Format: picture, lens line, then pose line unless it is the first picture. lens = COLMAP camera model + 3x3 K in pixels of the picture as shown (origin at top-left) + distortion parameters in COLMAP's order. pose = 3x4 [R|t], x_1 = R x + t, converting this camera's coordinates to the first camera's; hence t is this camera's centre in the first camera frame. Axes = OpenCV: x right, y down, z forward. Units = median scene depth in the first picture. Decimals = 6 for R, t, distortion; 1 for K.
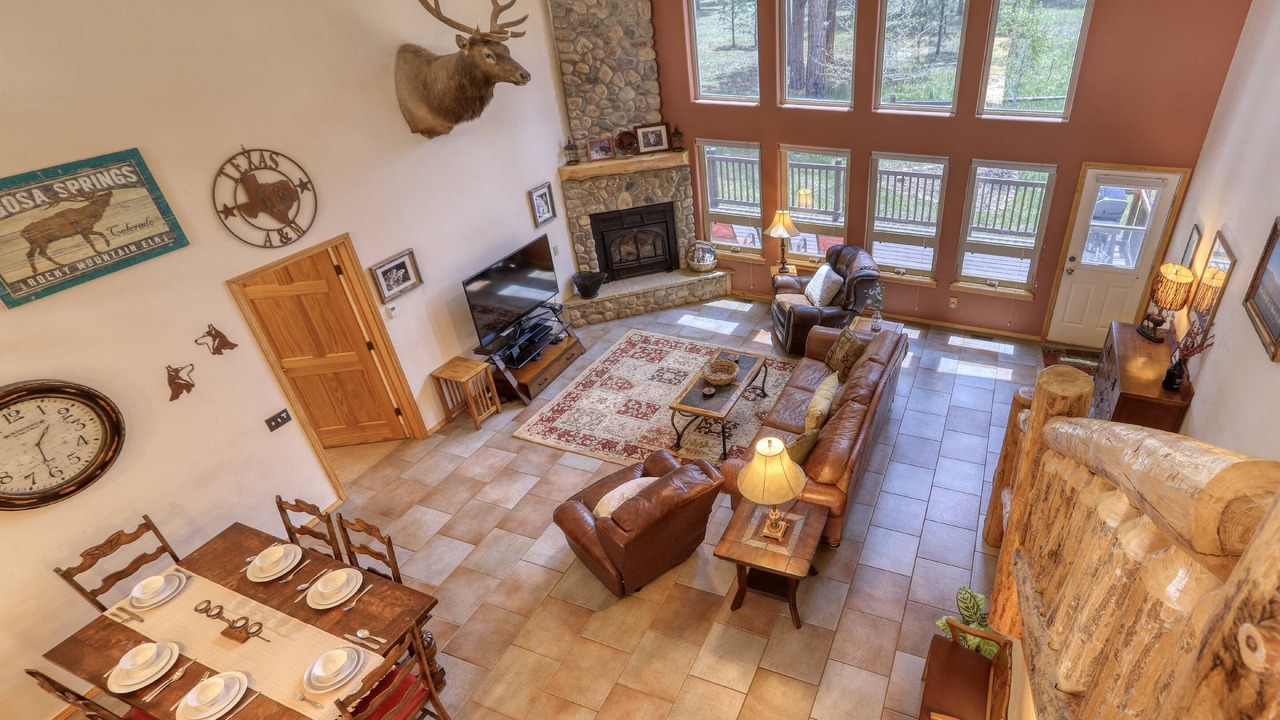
lens RADIAL K [[613.8, 0, 807.5], [0, 613.8, 324.5], [0, 0, 1]] dist [0.015731, -0.002297]
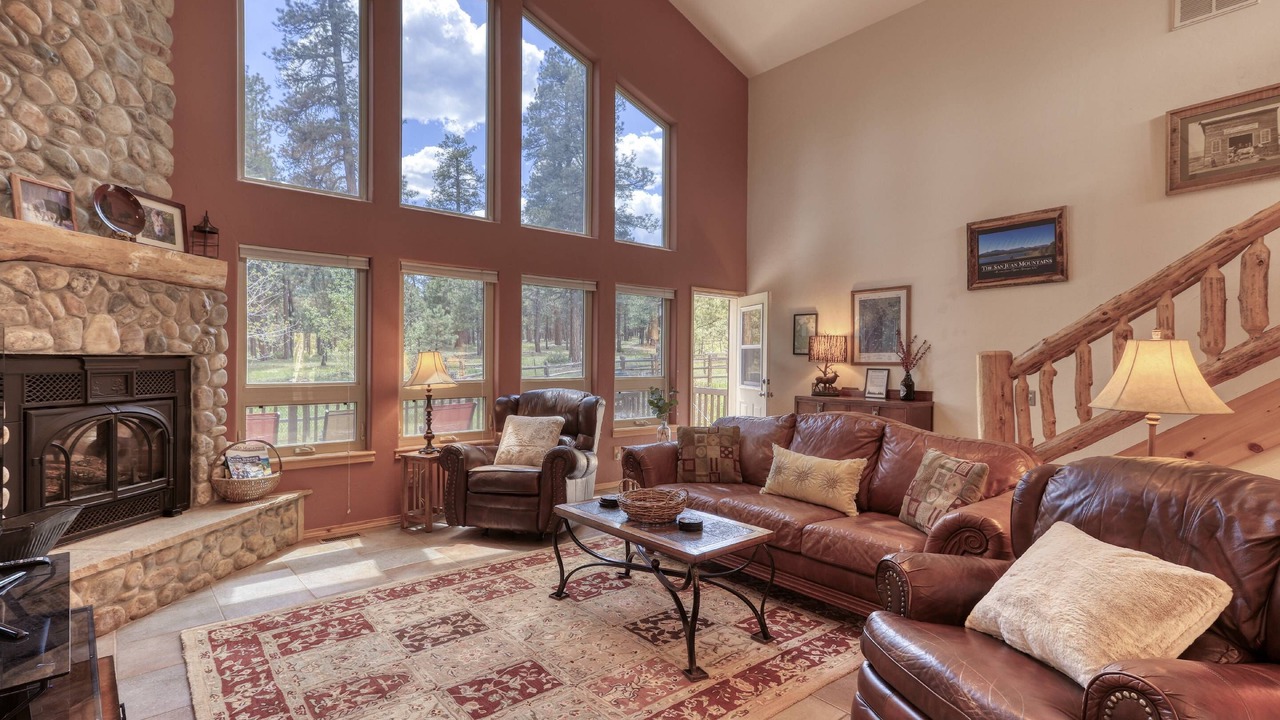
lens RADIAL K [[584.0, 0, 624.7], [0, 584.0, 364.7], [0, 0, 1]] dist [0.008753, 0.005294]
pose [[0.557948, -0.017553, 0.829690, -0.471294], [0.413123, 0.872966, -0.259347, 0.078138], [-0.719739, 0.487466, 0.494321, 0.595834]]
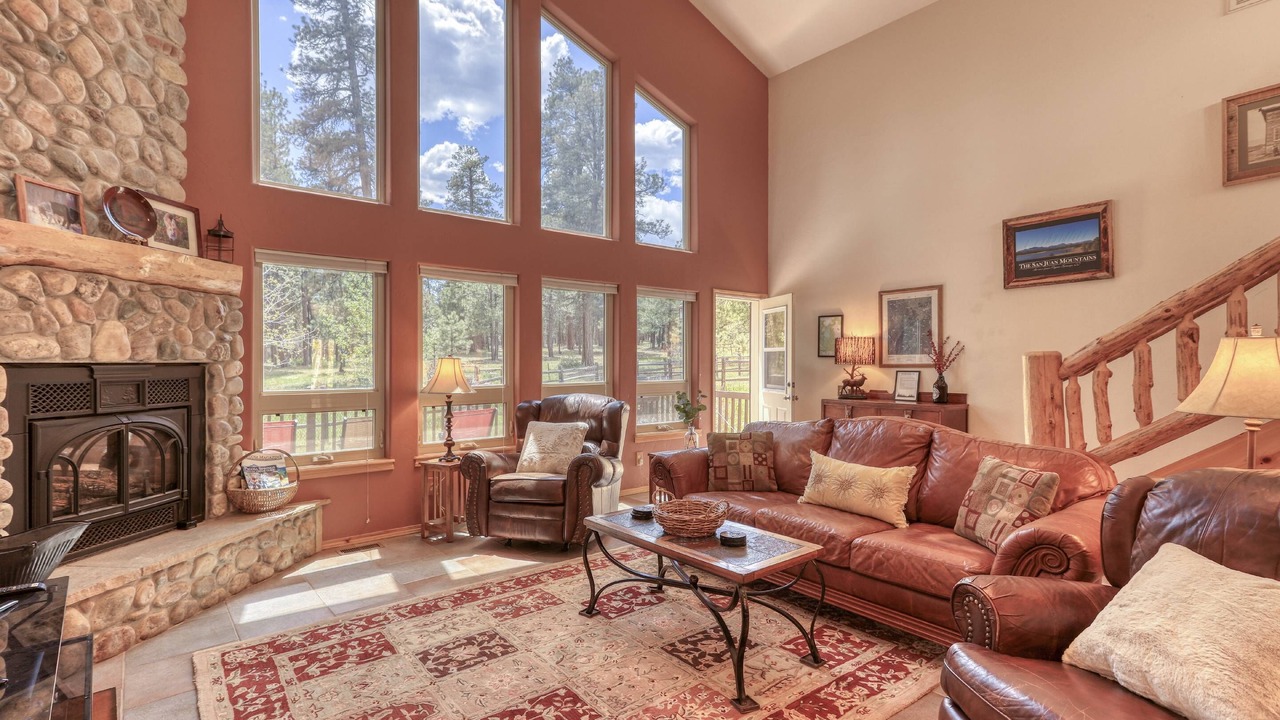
lens RADIAL K [[584.0, 0, 638.1], [0, 584.0, 364.3], [0, 0, 1]] dist [0.008753, 0.005294]
pose [[0.563019, -0.015988, 0.826289, -0.460688], [0.418595, 0.867595, -0.268435, 0.068742], [-0.712593, 0.497015, 0.495165, 0.612409]]
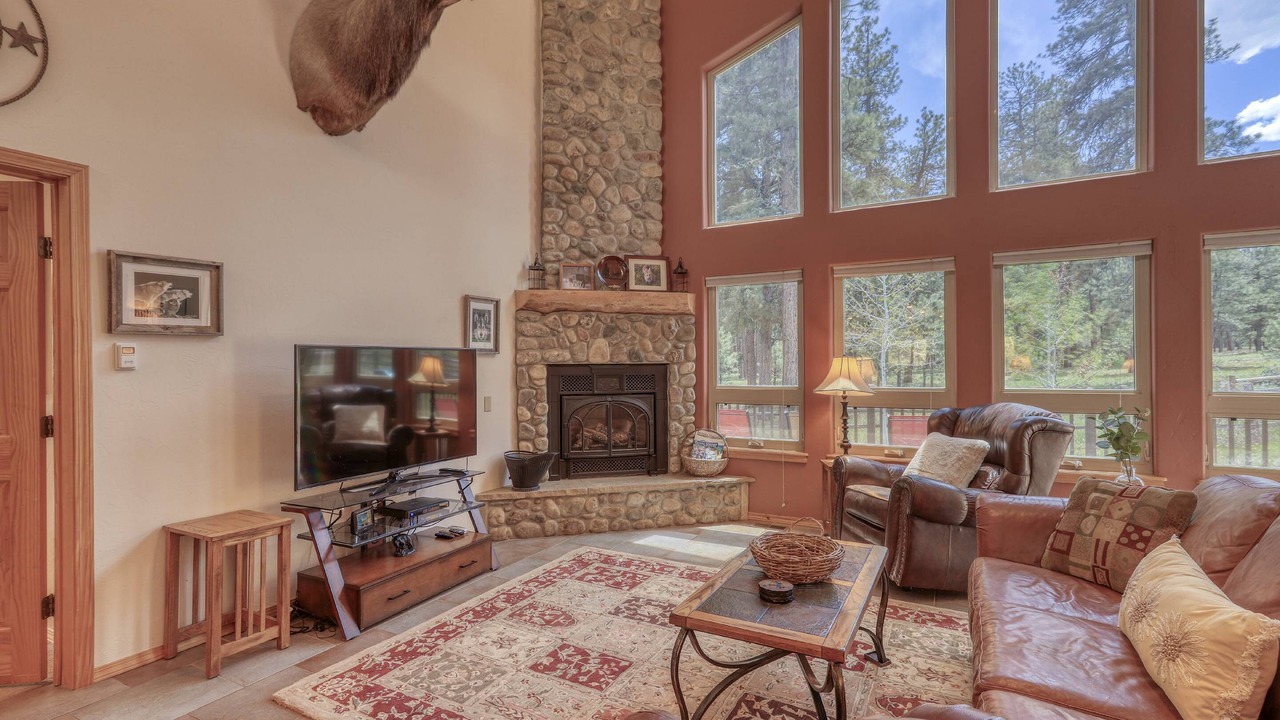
lens RADIAL K [[584.0, 0, 649.9], [0, 584.0, 359.1], [0, 0, 1]] dist [0.008753, 0.005294]
pose [[0.983254, -0.019728, -0.181168, -0.136582], [-0.074745, 0.863004, -0.499638, 0.136132], [0.166206, 0.504812, 0.847077, 0.505998]]
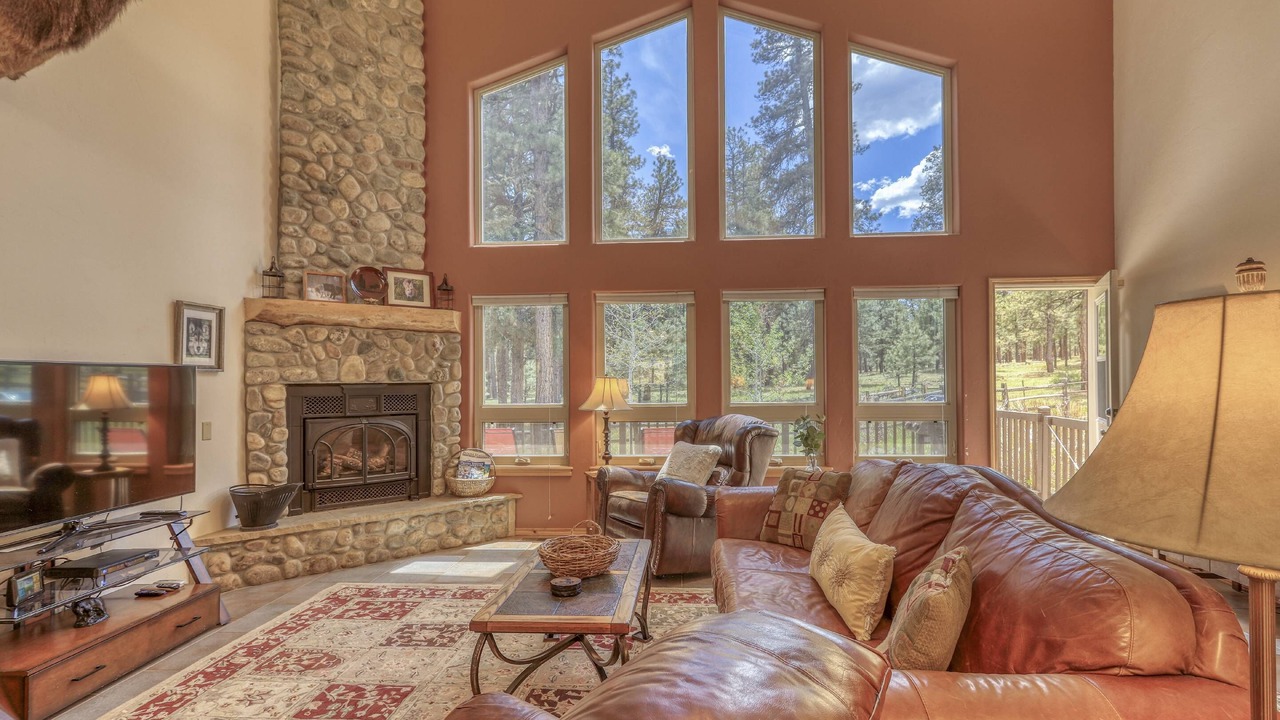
lens RADIAL K [[584.0, 0, 653.3], [0, 584.0, 374.5], [0, 0, 1]] dist [0.008753, 0.005294]
pose [[0.969991, -0.016505, 0.242580, -0.158632], [0.137481, 0.860118, -0.491219, 0.149706], [-0.200540, 0.509828, 0.836576, 0.481141]]
